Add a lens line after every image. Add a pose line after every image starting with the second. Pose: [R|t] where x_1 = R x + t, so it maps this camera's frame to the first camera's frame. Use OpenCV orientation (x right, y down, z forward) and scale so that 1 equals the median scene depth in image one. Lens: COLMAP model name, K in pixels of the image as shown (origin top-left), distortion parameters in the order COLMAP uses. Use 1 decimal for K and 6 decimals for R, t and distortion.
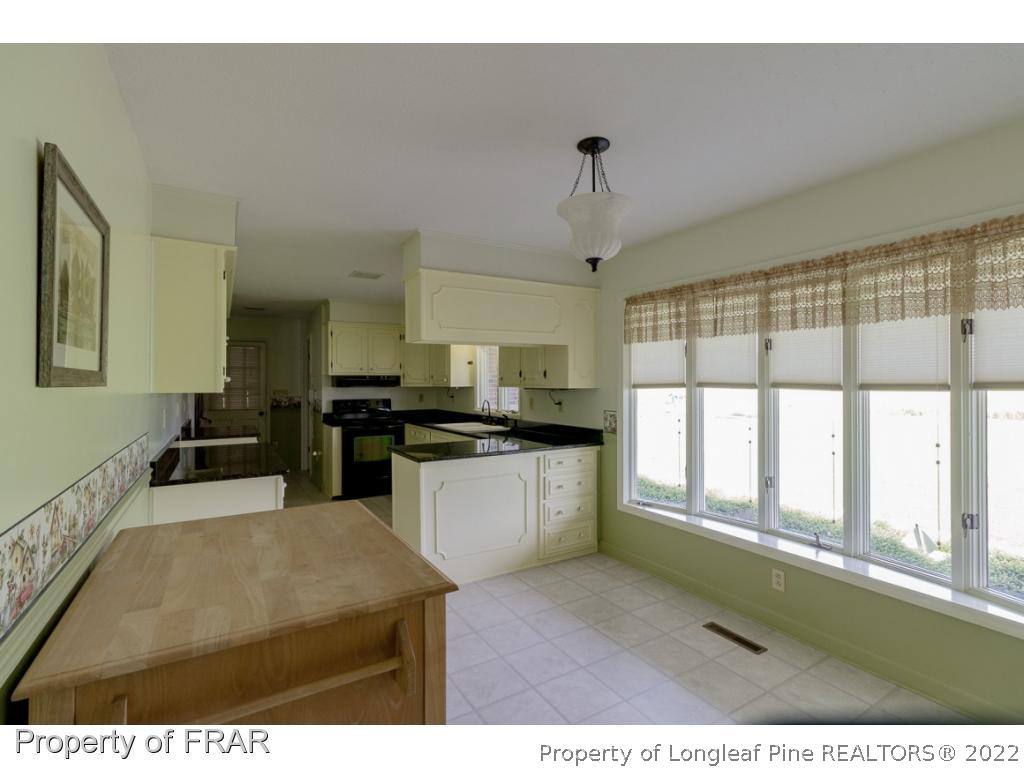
lens RADIAL K [[482.7, 0, 516.8], [0, 482.7, 378.9], [0, 0, 1]] dist [0.015841, -0.000108]
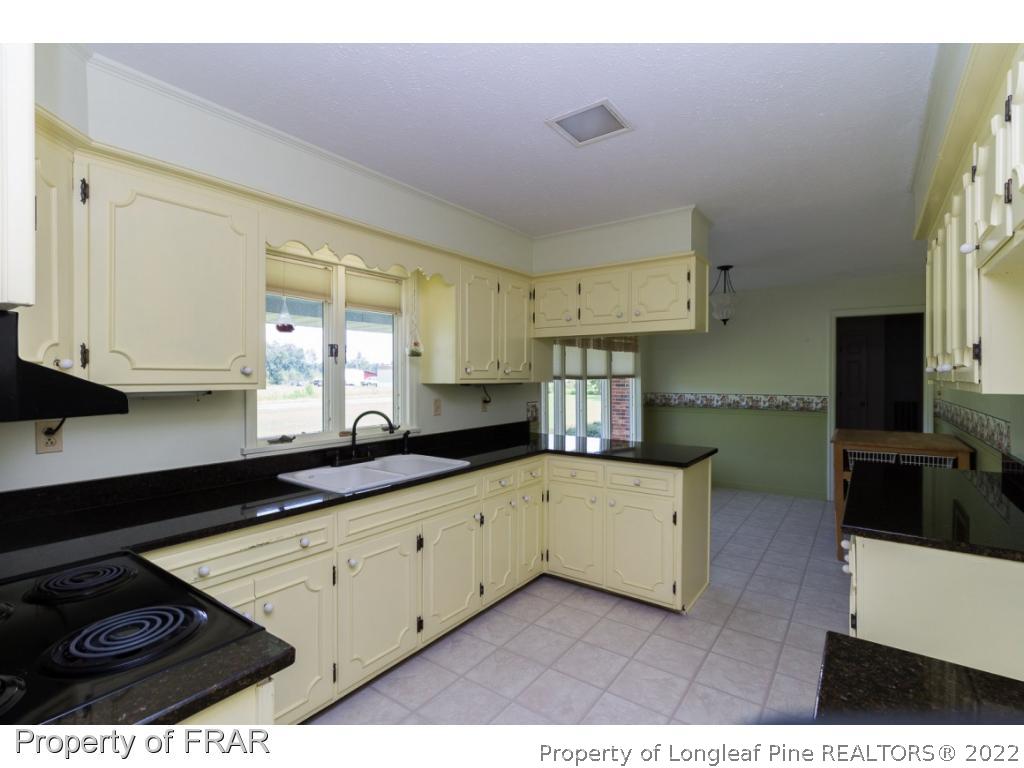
lens RADIAL K [[482.7, 0, 518.2], [0, 482.7, 382.9], [0, 0, 1]] dist [0.015841, -0.000108]
pose [[-0.389984, -0.002800, 0.920817, -0.534638], [0.003476, 0.999984, 0.004513, 0.011395], [-0.920815, 0.004961, -0.389968, 0.967201]]
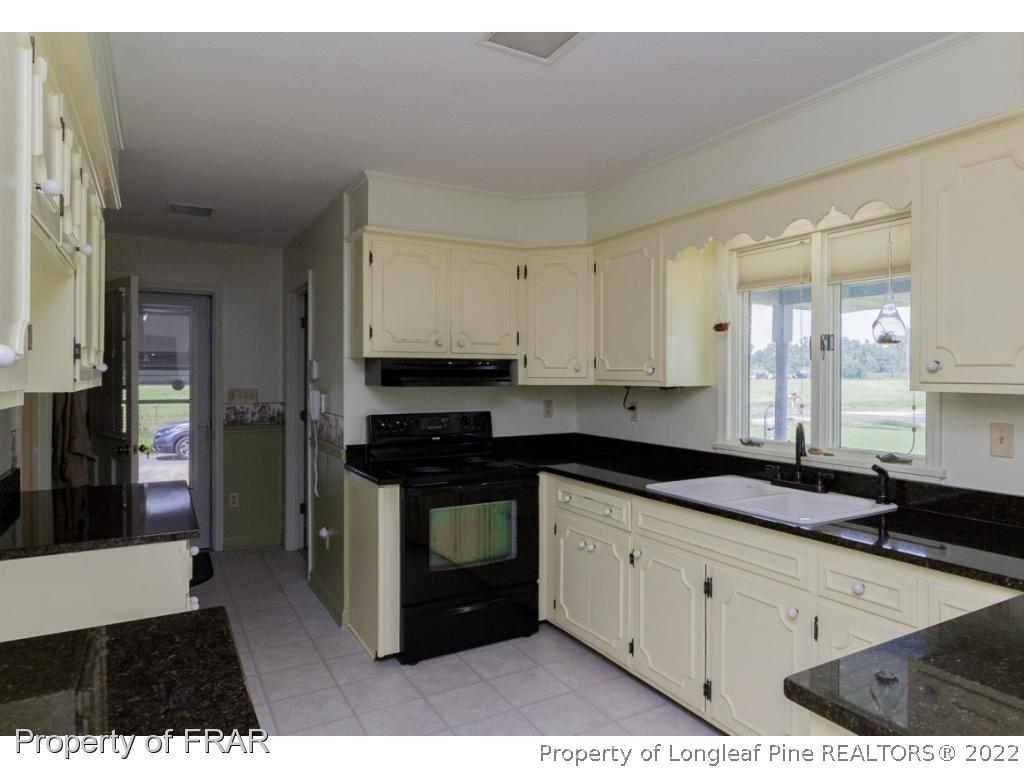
lens RADIAL K [[607.0, 0, 511.8], [0, 607.0, 379.1], [0, 0, 1]] dist [-0.001689, 0.000366]
pose [[0.999729, 0.005915, -0.022511, -0.242211], [-0.005715, 0.999944, 0.008937, 0.006052], [0.022562, -0.008806, 0.999707, 0.465232]]
